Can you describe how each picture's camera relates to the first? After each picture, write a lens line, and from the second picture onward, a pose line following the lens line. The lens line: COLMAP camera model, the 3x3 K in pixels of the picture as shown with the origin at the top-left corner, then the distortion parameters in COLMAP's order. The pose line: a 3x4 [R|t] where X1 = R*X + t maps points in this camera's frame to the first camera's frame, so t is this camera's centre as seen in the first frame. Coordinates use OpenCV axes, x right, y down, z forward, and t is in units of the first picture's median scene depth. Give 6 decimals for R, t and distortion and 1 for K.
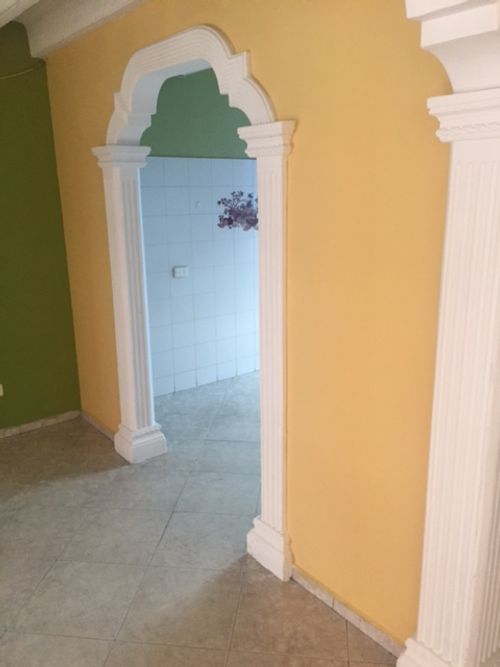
lens RADIAL K [[568.5, 0, 249.2], [0, 568.5, 334.1], [0, 0, 1]] dist [0.008084, -0.005427]
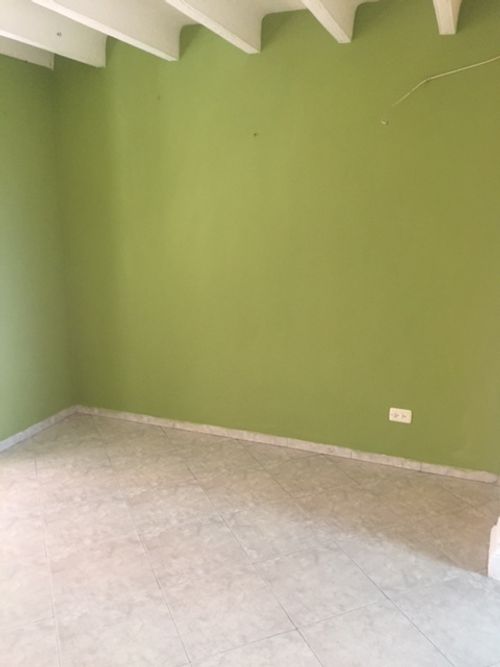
lens RADIAL K [[568.5, 0, 249.8], [0, 568.5, 332.9], [0, 0, 1]] dist [0.008084, -0.005427]
pose [[0.498764, 0.221448, -0.837971, 0.190131], [-0.234263, 0.965269, 0.115655, -0.087050], [0.834479, 0.138621, 0.533319, 0.341981]]
